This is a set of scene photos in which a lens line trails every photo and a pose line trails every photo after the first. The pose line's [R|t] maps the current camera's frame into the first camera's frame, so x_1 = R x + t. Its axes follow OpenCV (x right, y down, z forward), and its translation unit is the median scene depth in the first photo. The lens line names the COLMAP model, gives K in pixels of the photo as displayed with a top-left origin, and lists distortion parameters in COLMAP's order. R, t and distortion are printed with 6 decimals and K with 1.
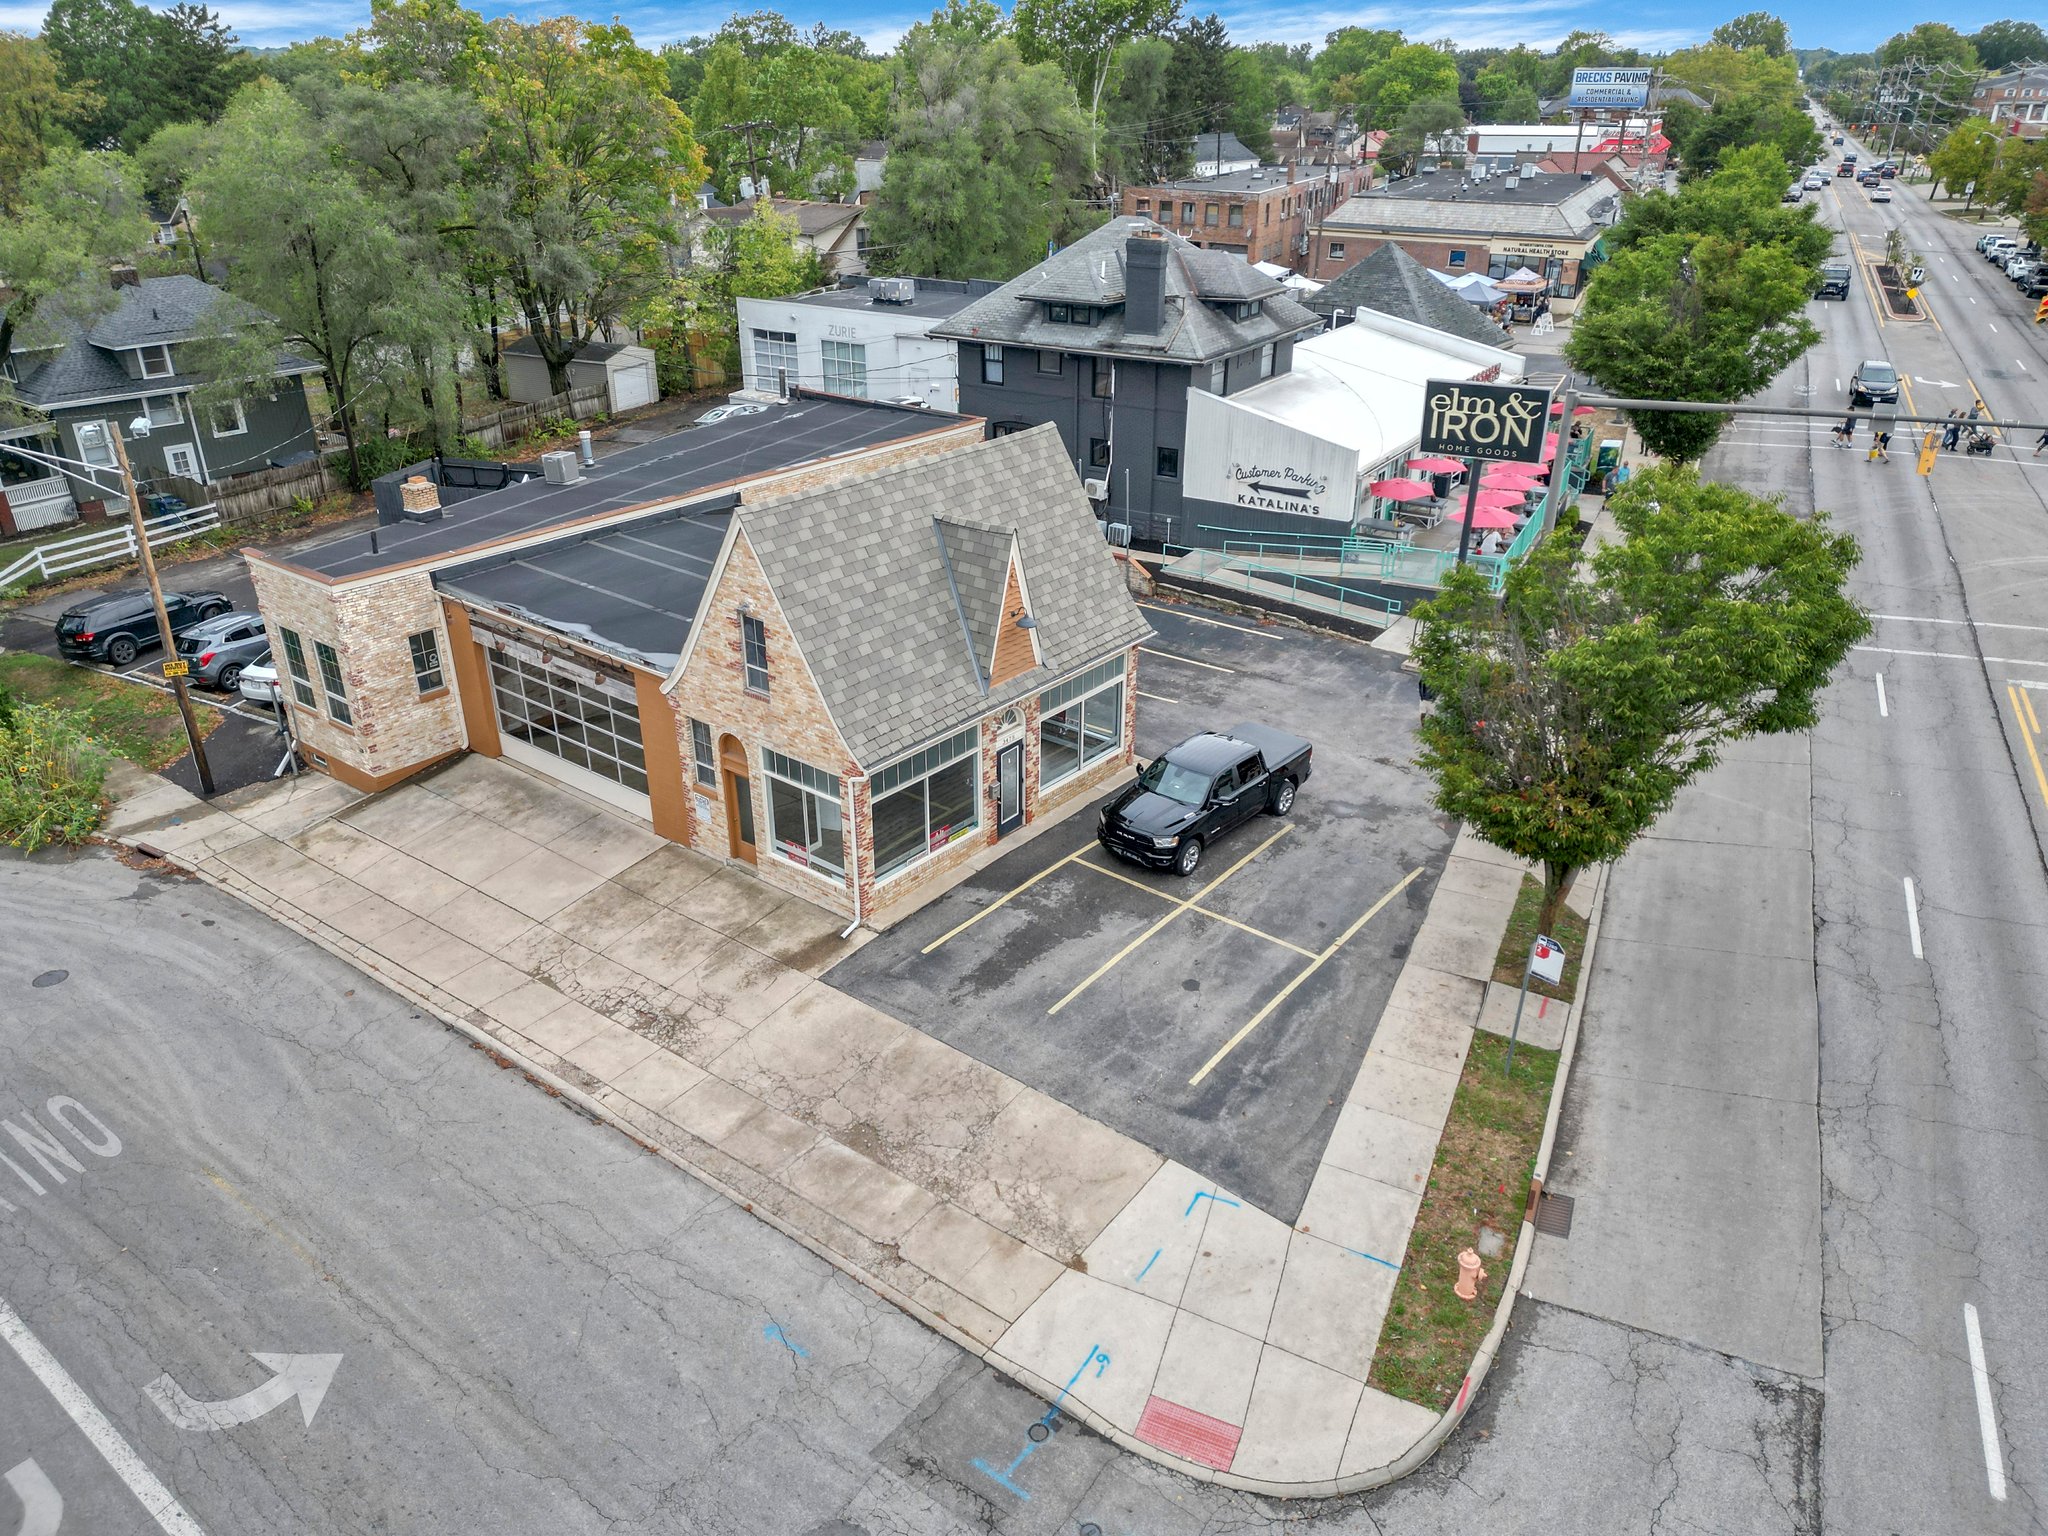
lens RADIAL K [[1420.6, 0, 1028.2], [0, 1420.6, 775.6], [0, 0, 1]] dist [0.085684, -0.084646]
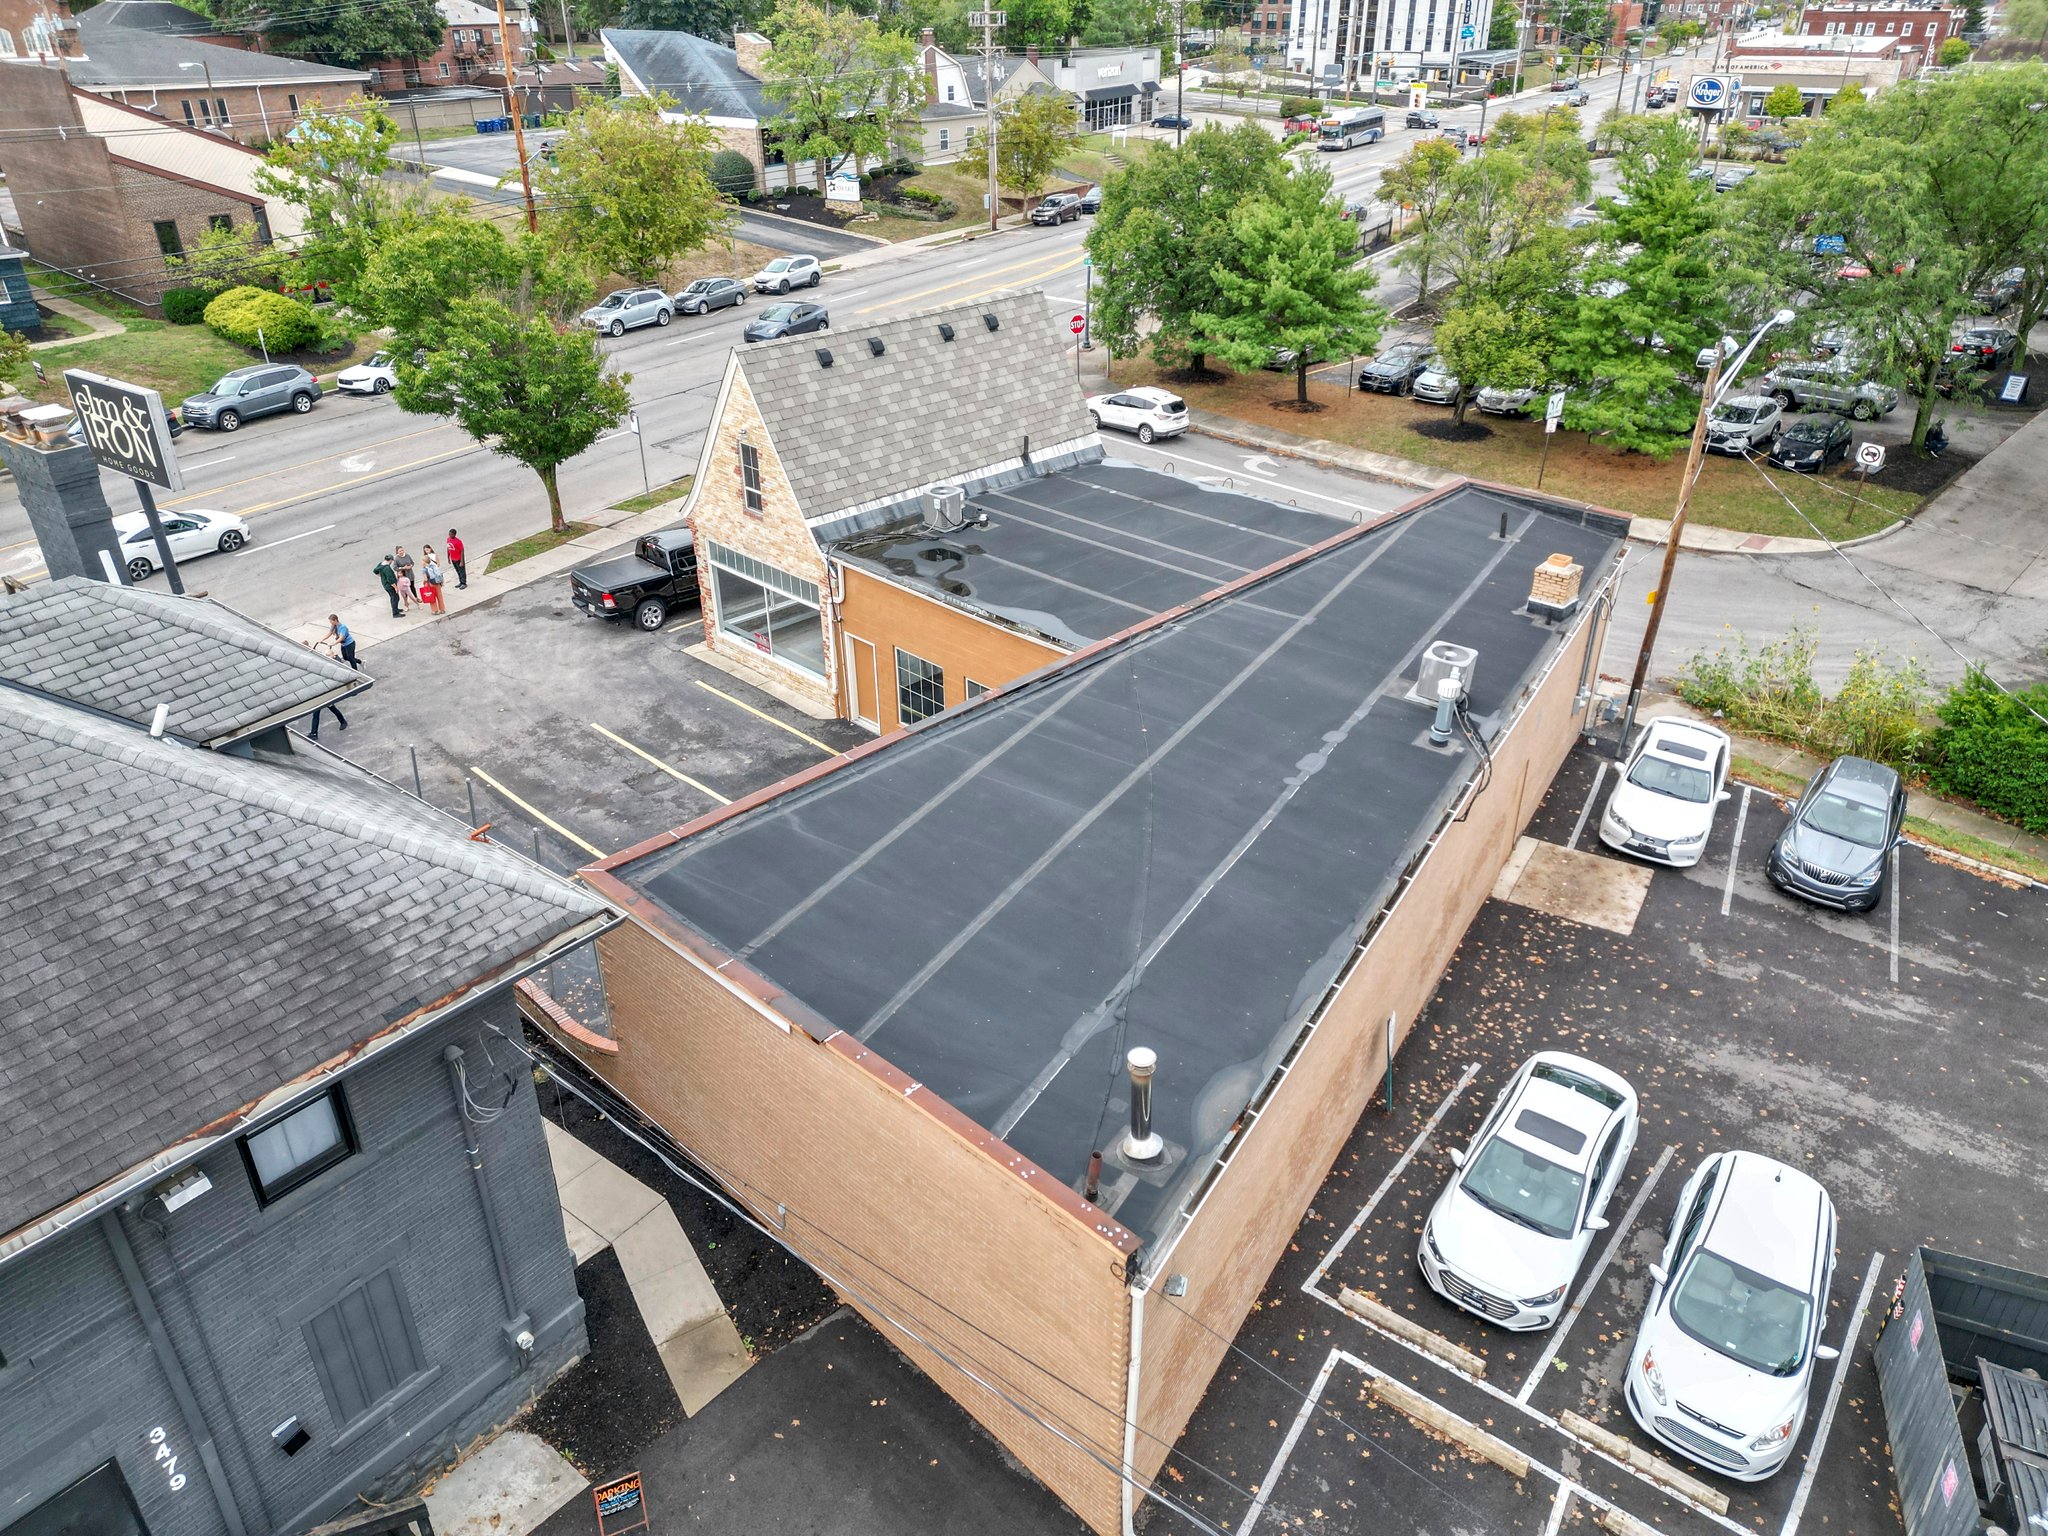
lens RADIAL K [[1430.2, 0, 1009.6], [0, 1430.2, 766.9], [0, 0, 1]] dist [0.024356, 0.000165]
pose [[-0.994038, -0.045637, 0.099024, -0.279213], [0.055054, 0.573838, 0.817116, -0.878772], [-0.094114, 0.817696, -0.567904, 1.804848]]
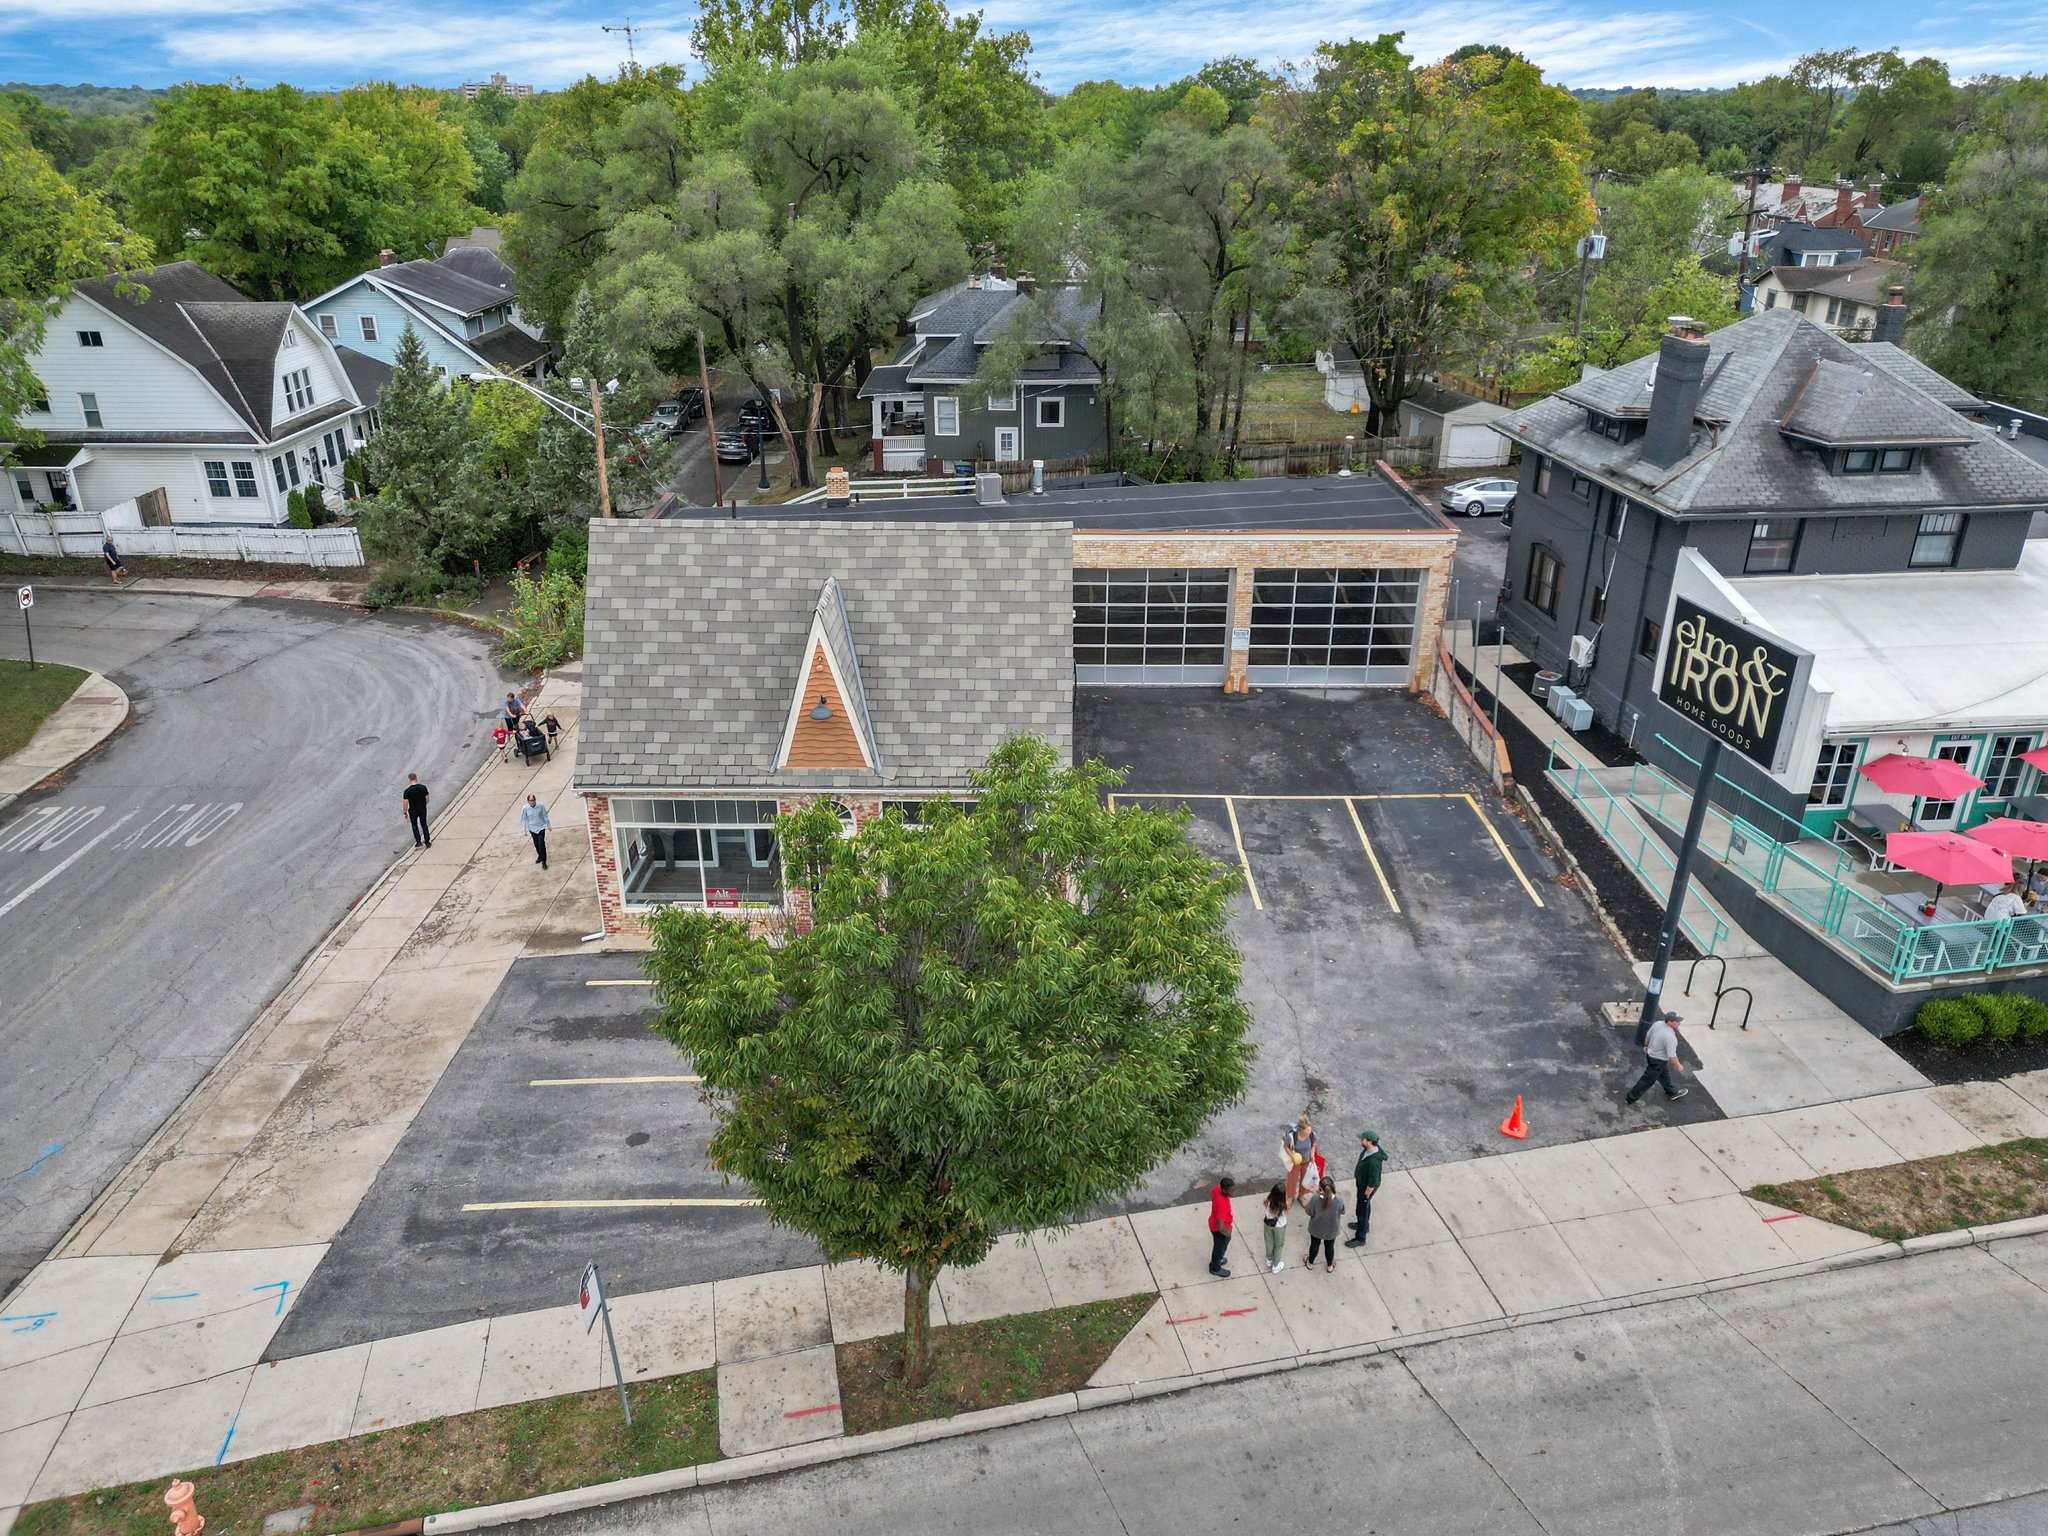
lens RADIAL K [[1430.8, 0, 1024.0], [0, 1430.8, 768.0], [0, 0, 1]] dist [0.082990, -0.081304]
pose [[0.613463, 0.325741, -0.719413, 0.689940], [-0.346090, 0.929723, 0.125846, -0.216777], [0.709848, 0.171780, 0.683086, 0.432998]]
